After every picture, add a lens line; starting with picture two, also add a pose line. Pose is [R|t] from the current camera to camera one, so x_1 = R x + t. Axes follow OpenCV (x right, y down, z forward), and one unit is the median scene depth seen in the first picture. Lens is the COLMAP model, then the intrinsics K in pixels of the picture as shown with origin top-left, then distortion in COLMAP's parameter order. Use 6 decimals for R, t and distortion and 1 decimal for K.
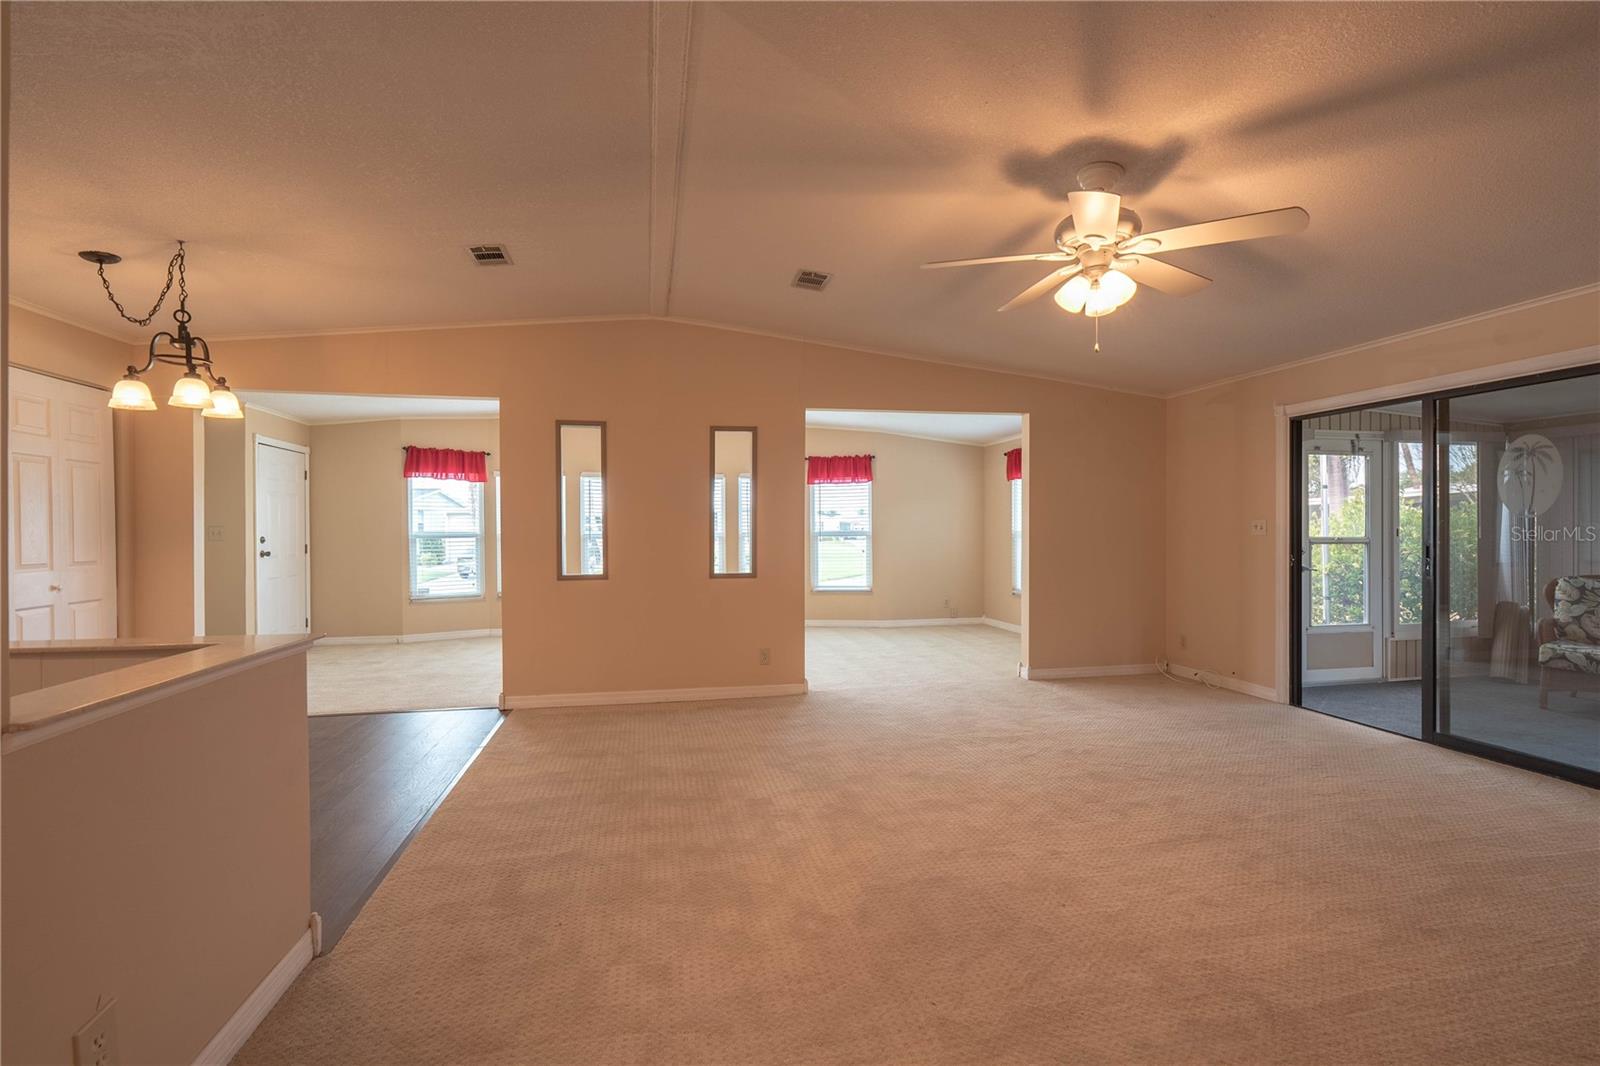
lens RADIAL K [[731.8, 0, 801.4], [0, 731.8, 539.1], [0, 0, 1]] dist [-0.001976, 0.002669]
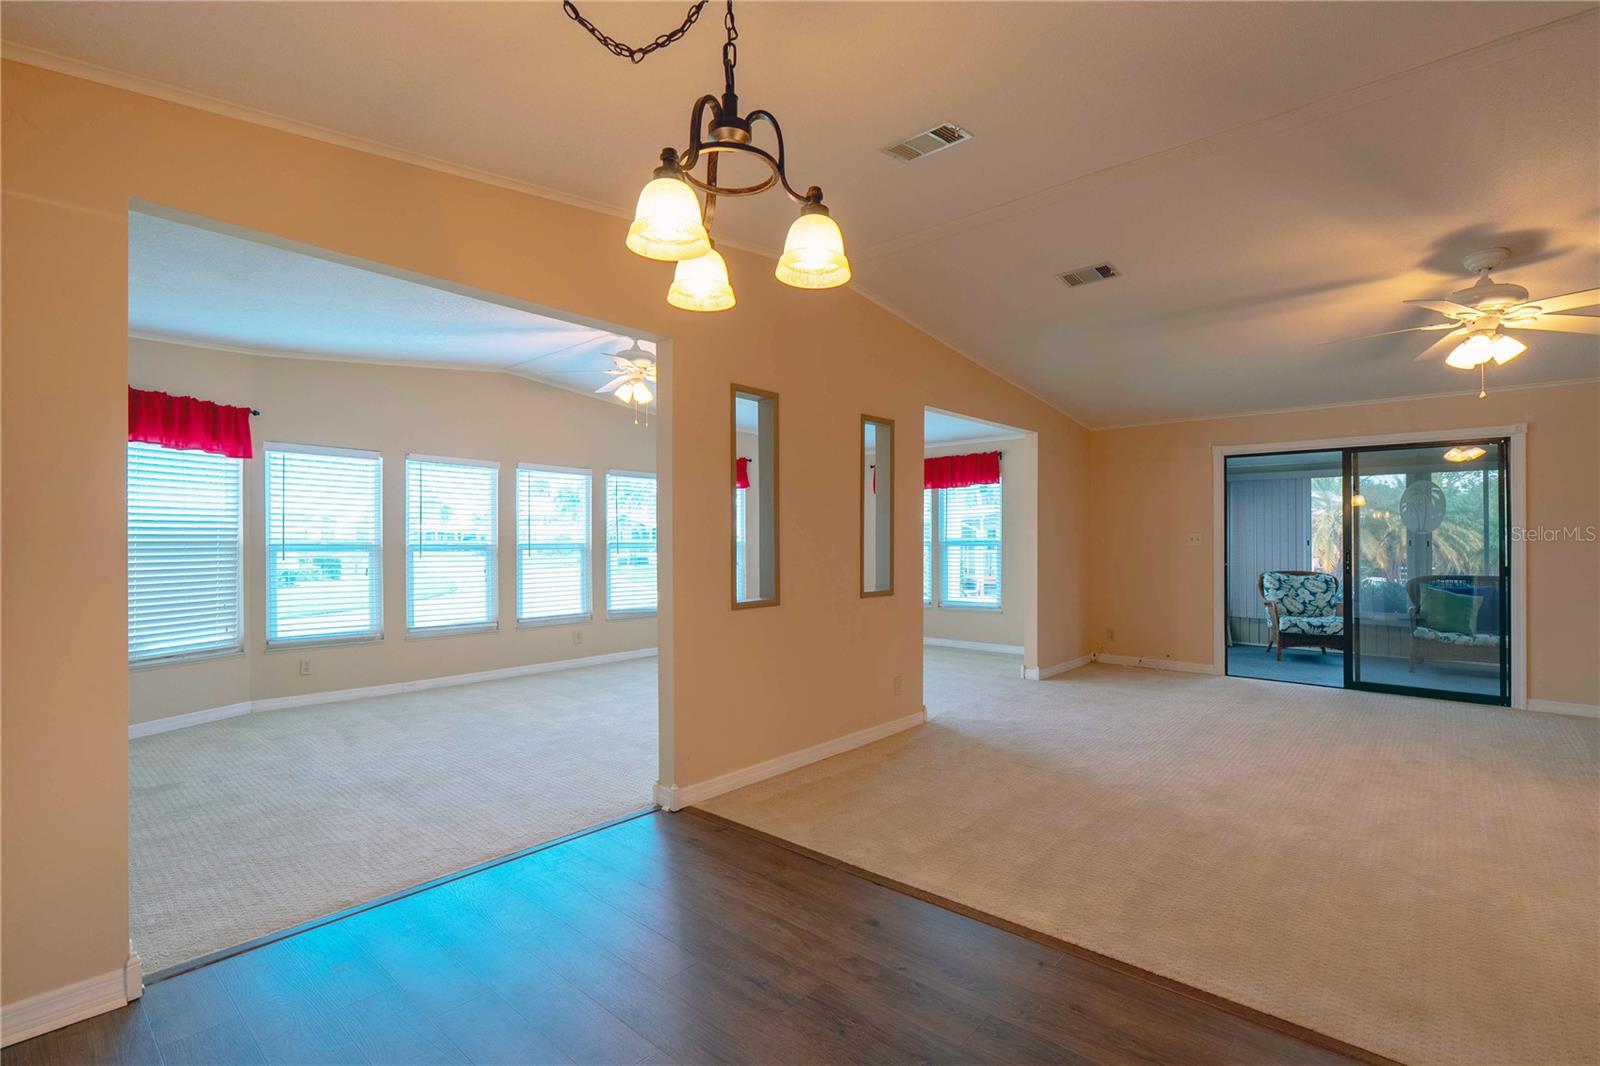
lens RADIAL K [[731.8, 0, 803.9], [0, 731.8, 519.5], [0, 0, 1]] dist [-0.001976, 0.002669]
pose [[0.802298, 0.022277, 0.596508, -0.652143], [0.004239, 0.999066, -0.043012, 0.002263], [-0.596909, 0.037037, 0.801454, 0.361764]]
